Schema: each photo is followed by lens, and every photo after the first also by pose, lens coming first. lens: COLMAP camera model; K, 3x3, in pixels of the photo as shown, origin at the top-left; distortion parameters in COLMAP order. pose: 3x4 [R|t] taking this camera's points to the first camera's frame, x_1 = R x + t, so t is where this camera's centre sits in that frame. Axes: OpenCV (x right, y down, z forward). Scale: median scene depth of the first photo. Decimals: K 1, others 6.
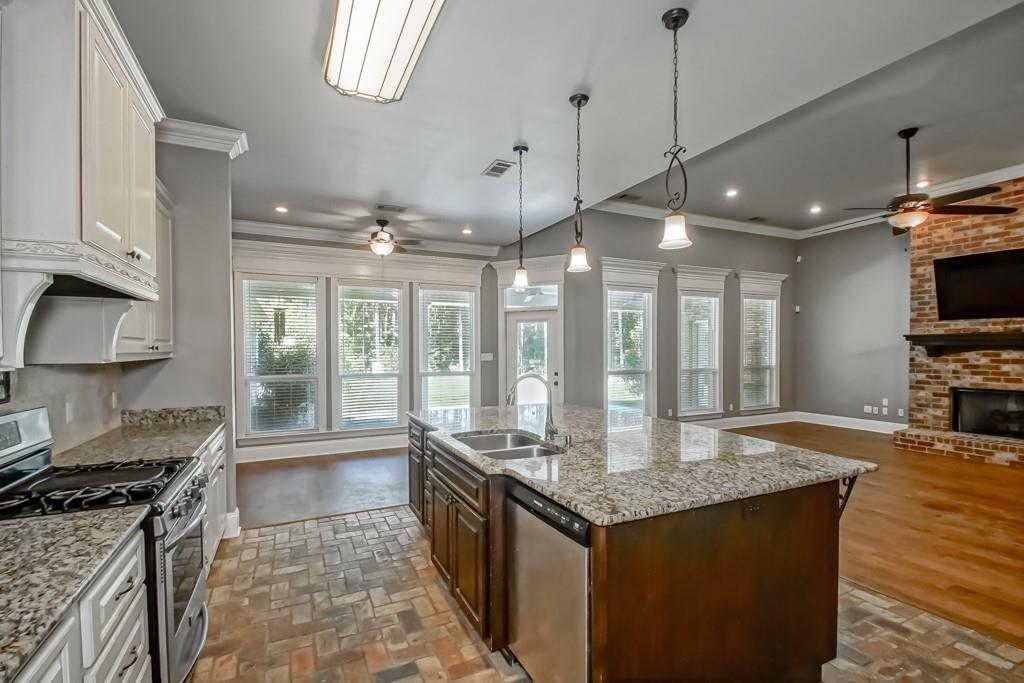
lens RADIAL K [[472.7, 0, 503.6], [0, 472.7, 347.9], [0, 0, 1]] dist [0.007242, -0.006766]
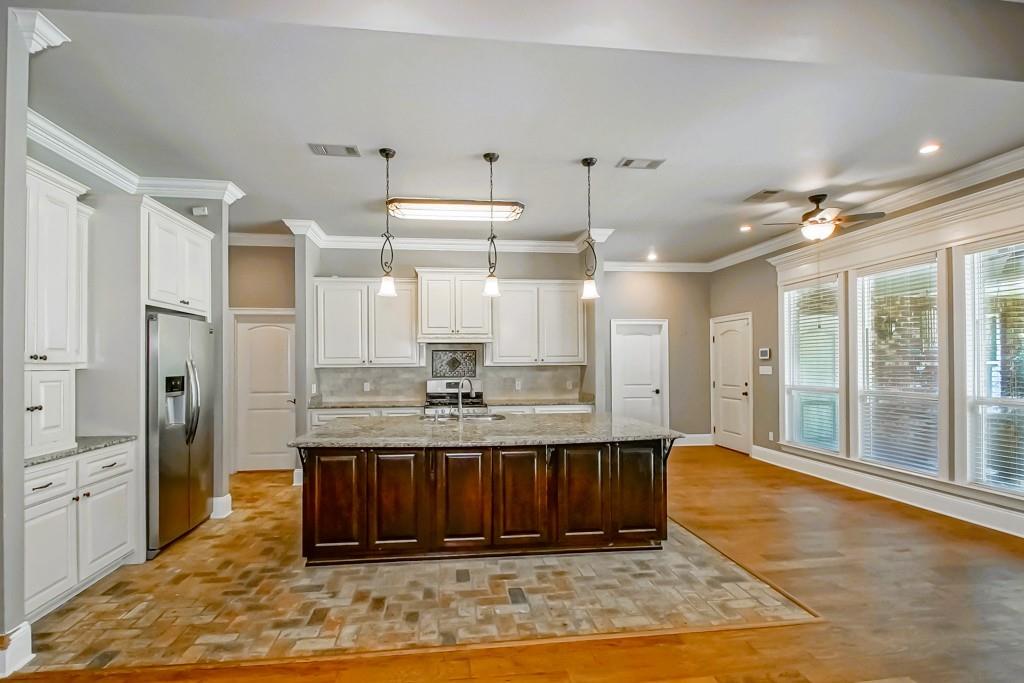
lens RADIAL K [[472.7, 0, 480.8], [0, 472.7, 360.1], [0, 0, 1]] dist [0.007242, -0.006766]
pose [[-0.345144, -0.000691, -0.938549, 0.624595], [0.010626, 0.999933, -0.004644, 0.004351], [0.938489, -0.011576, -0.345114, 0.667064]]
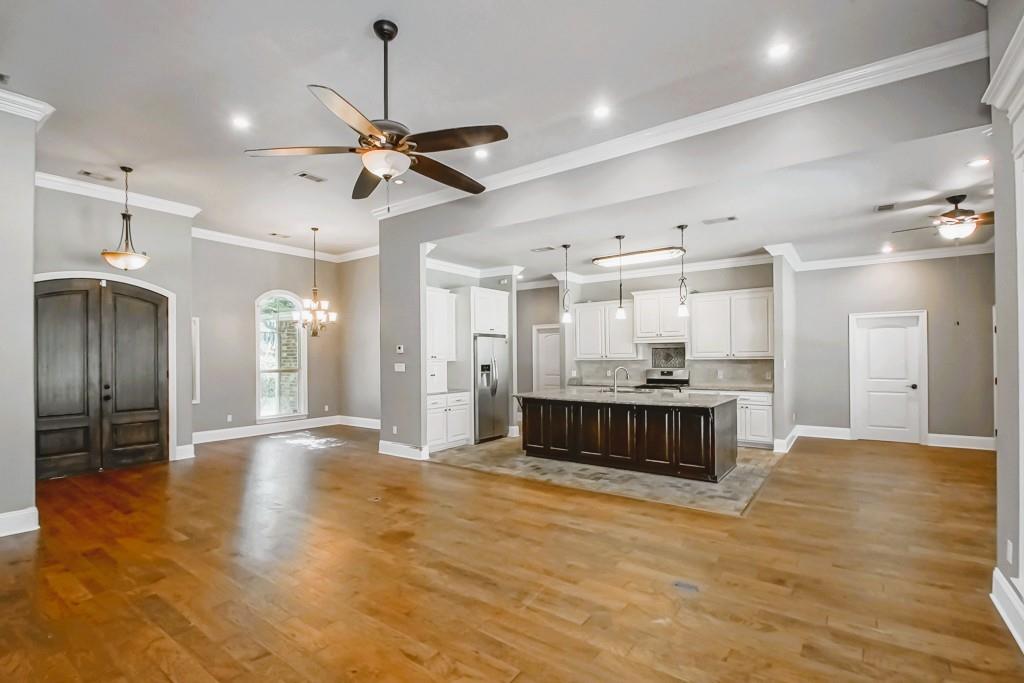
lens RADIAL K [[472.7, 0, 492.7], [0, 472.7, 350.2], [0, 0, 1]] dist [0.007242, -0.006766]
pose [[-0.896815, 0.006265, -0.442362, 0.749668], [0.014334, 0.999786, -0.014901, -0.001747], [0.442174, -0.019704, -0.896713, 1.238629]]
